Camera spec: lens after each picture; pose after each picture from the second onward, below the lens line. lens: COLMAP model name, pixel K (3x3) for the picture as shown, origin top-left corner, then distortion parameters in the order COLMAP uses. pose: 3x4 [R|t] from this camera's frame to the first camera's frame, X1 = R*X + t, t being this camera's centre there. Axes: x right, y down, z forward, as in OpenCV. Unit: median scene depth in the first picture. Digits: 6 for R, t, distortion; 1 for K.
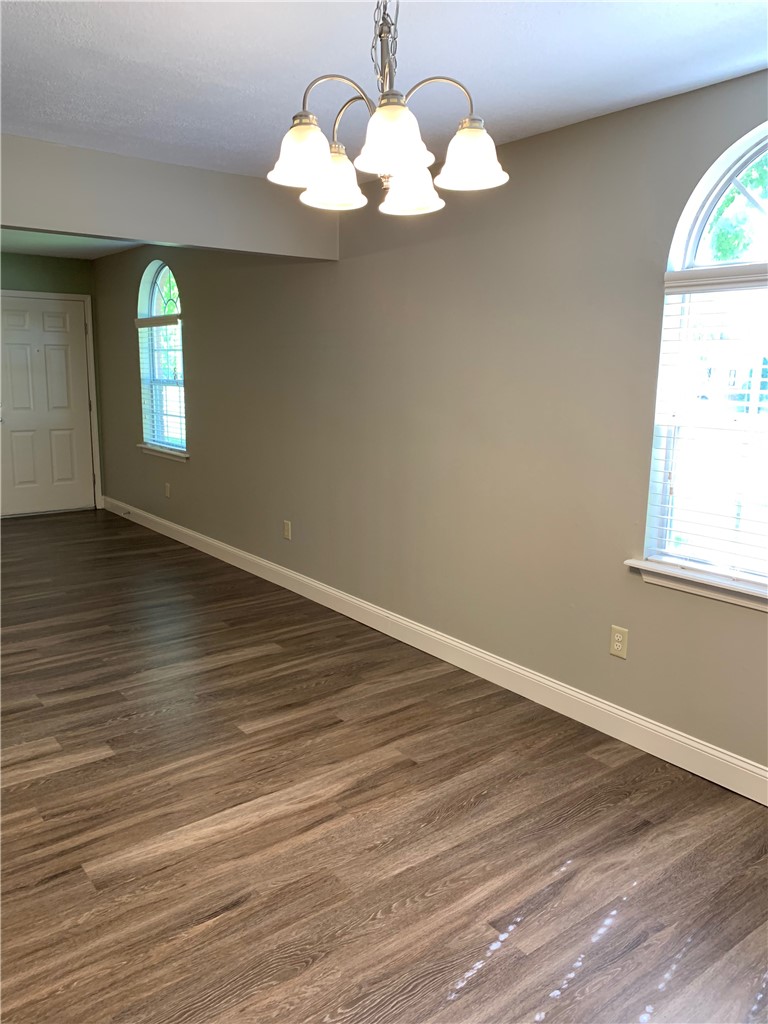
lens RADIAL K [[781.9, 0, 384.0], [0, 781.9, 512.0], [0, 0, 1]] dist [-0.000798, 0.002137]
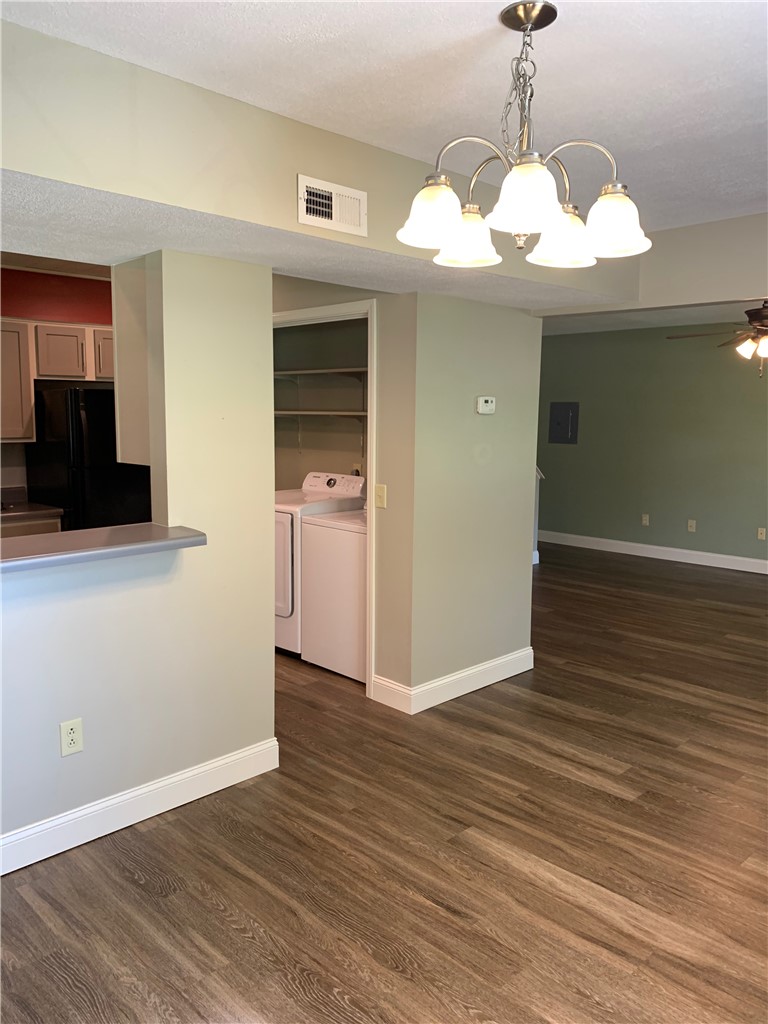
lens RADIAL K [[796.9, 0, 384.0], [0, 796.9, 512.0], [0, 0, 1]] dist [0.009776, 0.005394]
pose [[0.121743, 0.112919, -0.986118, 0.665125], [-0.192522, 0.977326, 0.088144, -0.099077], [0.973711, 0.179118, 0.140722, 0.512701]]
